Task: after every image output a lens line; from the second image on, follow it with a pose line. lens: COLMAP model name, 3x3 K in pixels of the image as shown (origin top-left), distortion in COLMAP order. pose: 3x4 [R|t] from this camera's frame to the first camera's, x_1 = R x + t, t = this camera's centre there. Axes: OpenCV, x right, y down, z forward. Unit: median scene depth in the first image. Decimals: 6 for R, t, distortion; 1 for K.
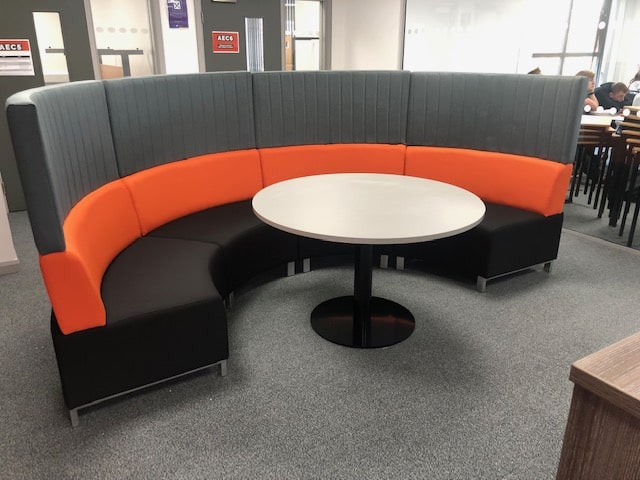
lens RADIAL K [[520.6, 0, 320.0], [0, 520.6, 240.0], [0, 0, 1]] dist [0.008430, -0.001580]
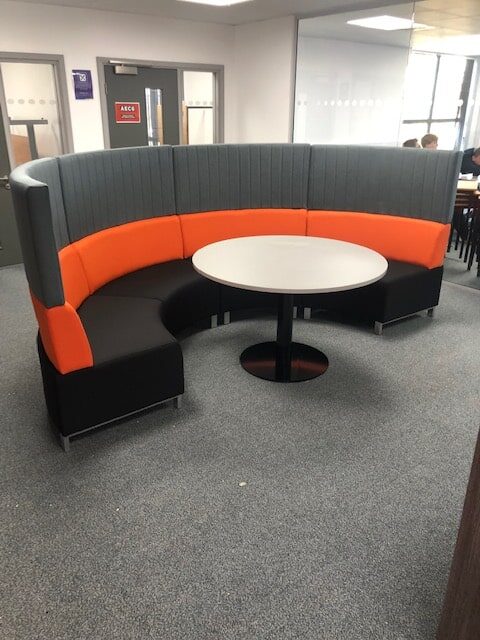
lens RADIAL K [[520.6, 0, 240.0], [0, 520.6, 320.0], [0, 0, 1]] dist [0.008430, -0.001580]
pose [[0.995133, -0.033077, 0.092826, -0.104463], [0.029777, 0.998882, 0.036708, 0.013084], [-0.093936, -0.033766, 0.995005, -0.134609]]
